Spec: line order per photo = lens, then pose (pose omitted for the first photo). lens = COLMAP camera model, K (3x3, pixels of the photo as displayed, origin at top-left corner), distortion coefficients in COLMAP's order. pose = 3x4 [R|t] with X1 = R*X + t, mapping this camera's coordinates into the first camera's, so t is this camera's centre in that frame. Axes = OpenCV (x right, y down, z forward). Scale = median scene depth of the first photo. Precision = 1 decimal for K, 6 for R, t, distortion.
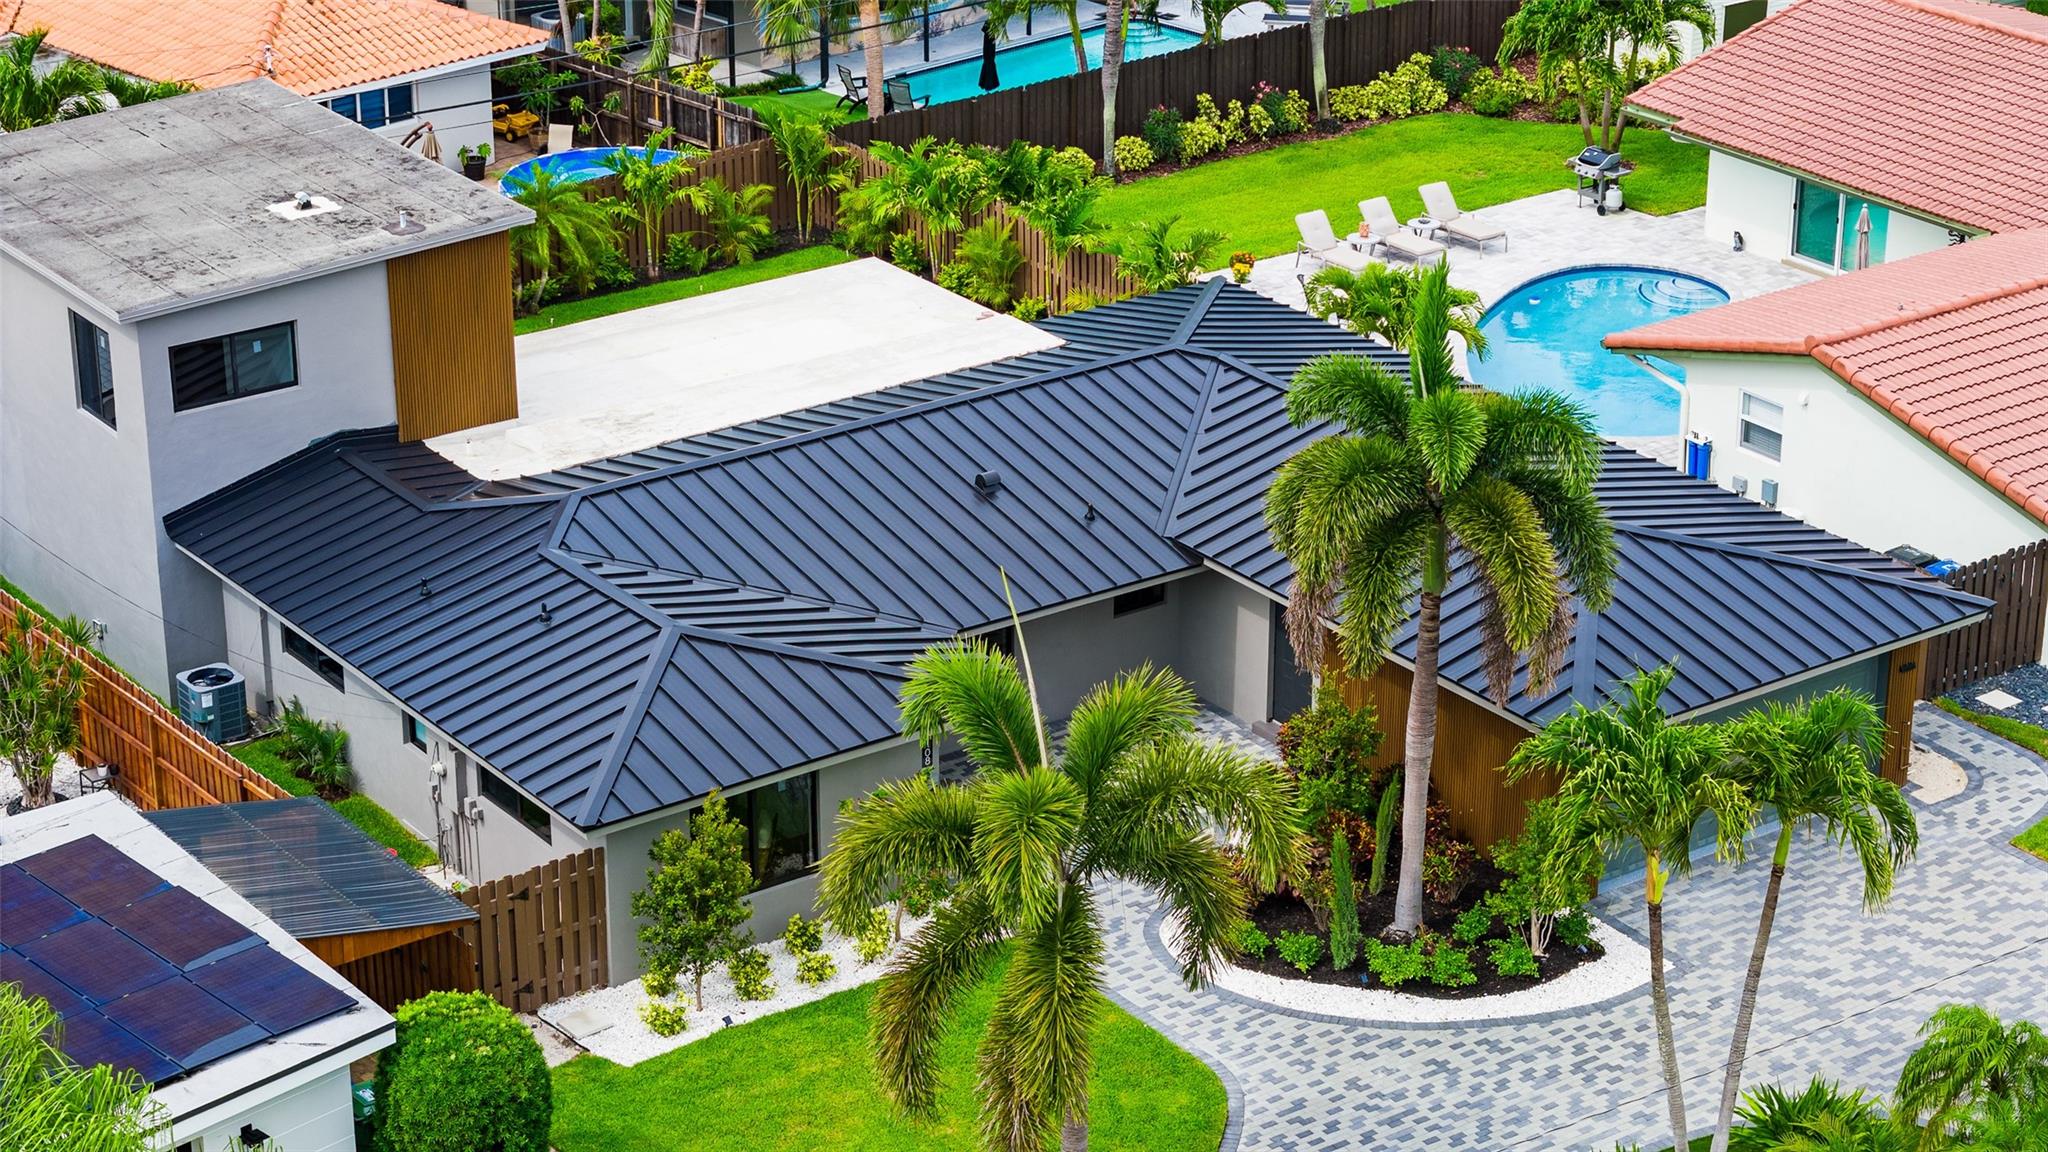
lens RADIAL K [[4160.3, 0, 1024.0], [0, 4160.3, 576.0], [0, 0, 1]] dist [0.007832, 0.034898]
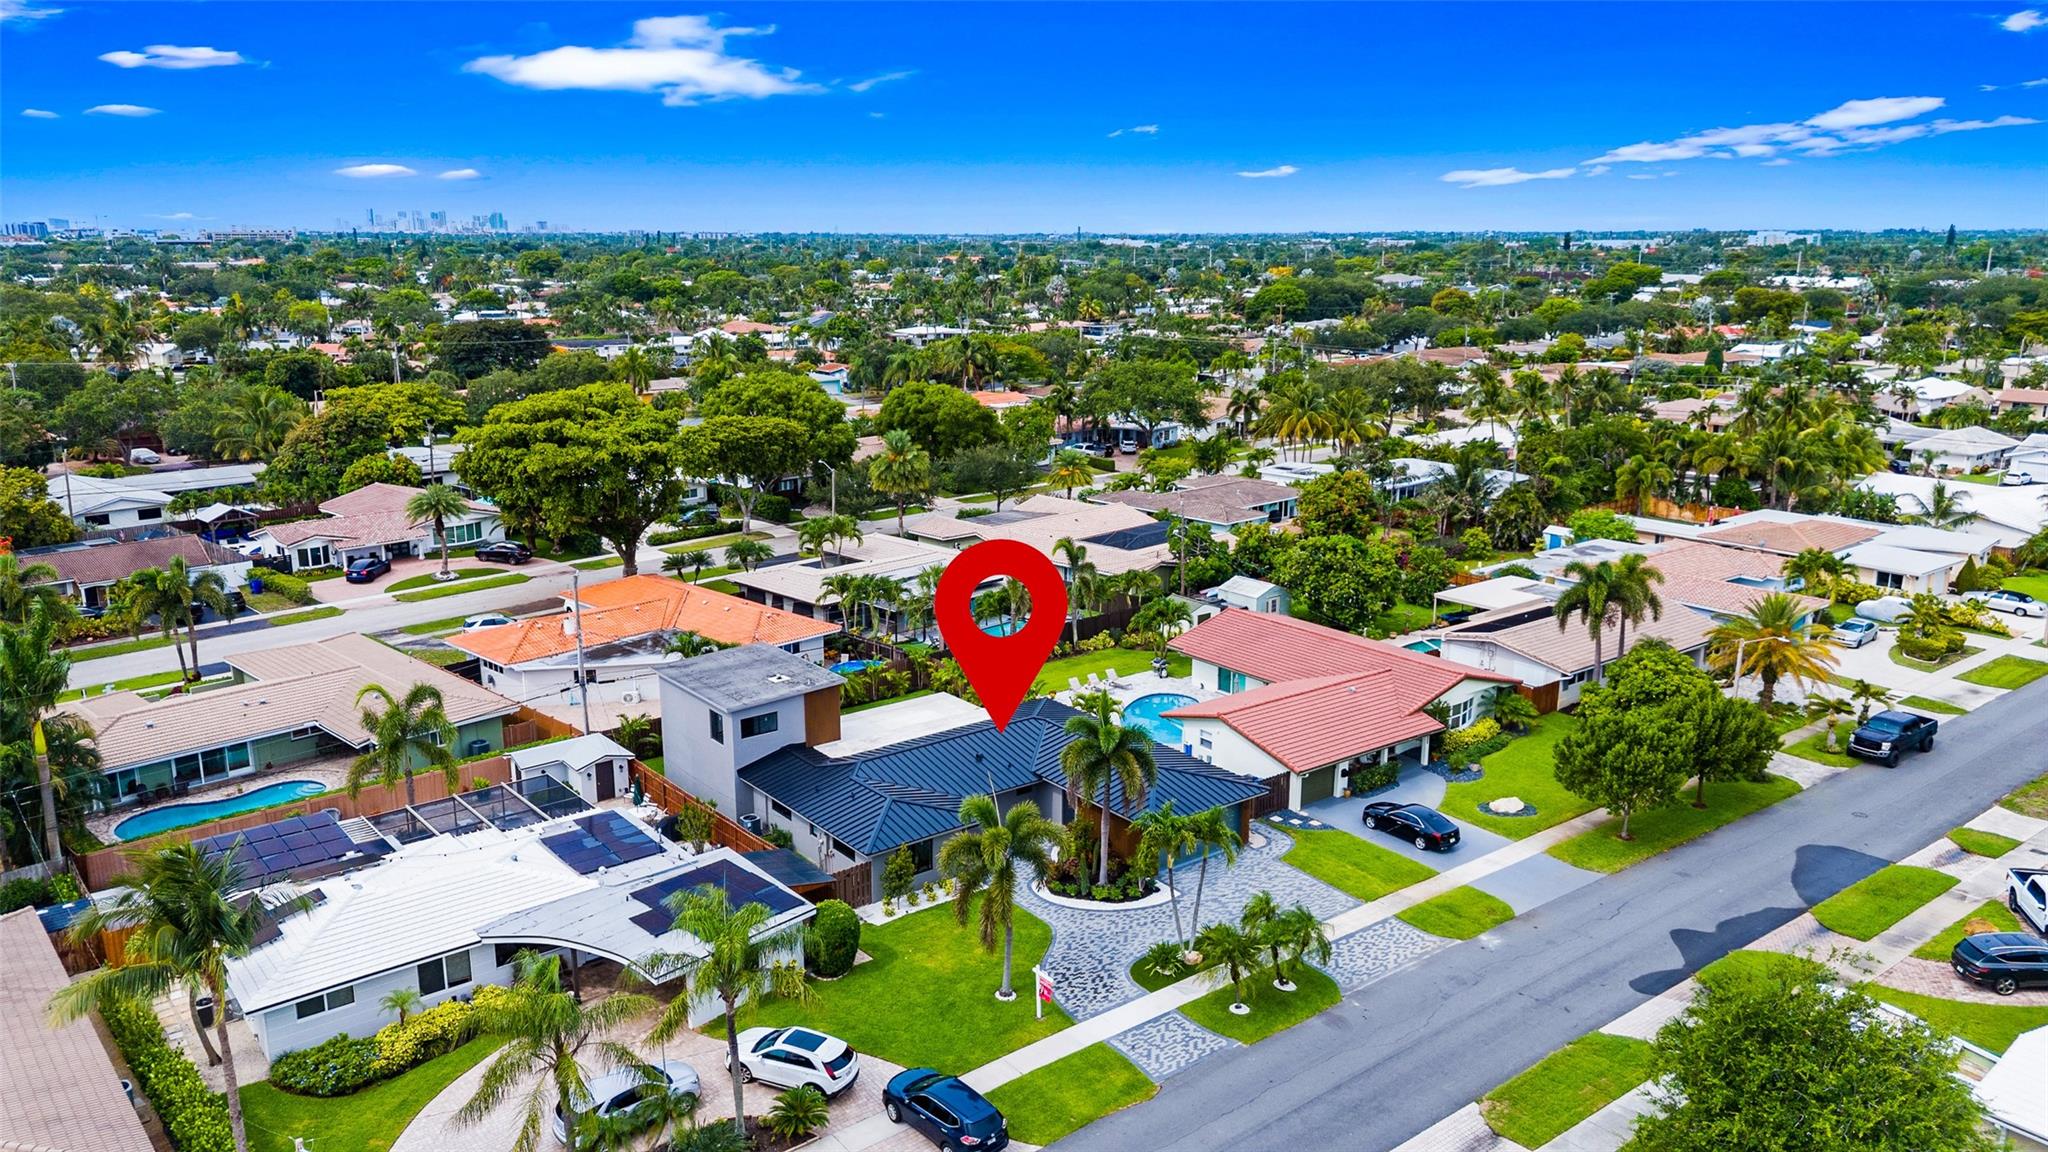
lens RADIAL K [[1439.3, 0, 1014.9], [0, 1439.3, 617.6], [0, 0, 1]] dist [0.175234, -0.000976]
pose [[0.999643, -0.007693, 0.025600, -0.009199], [0.010990, 0.991291, -0.131230, 0.020463], [-0.024367, 0.131464, 0.991021, -0.197623]]
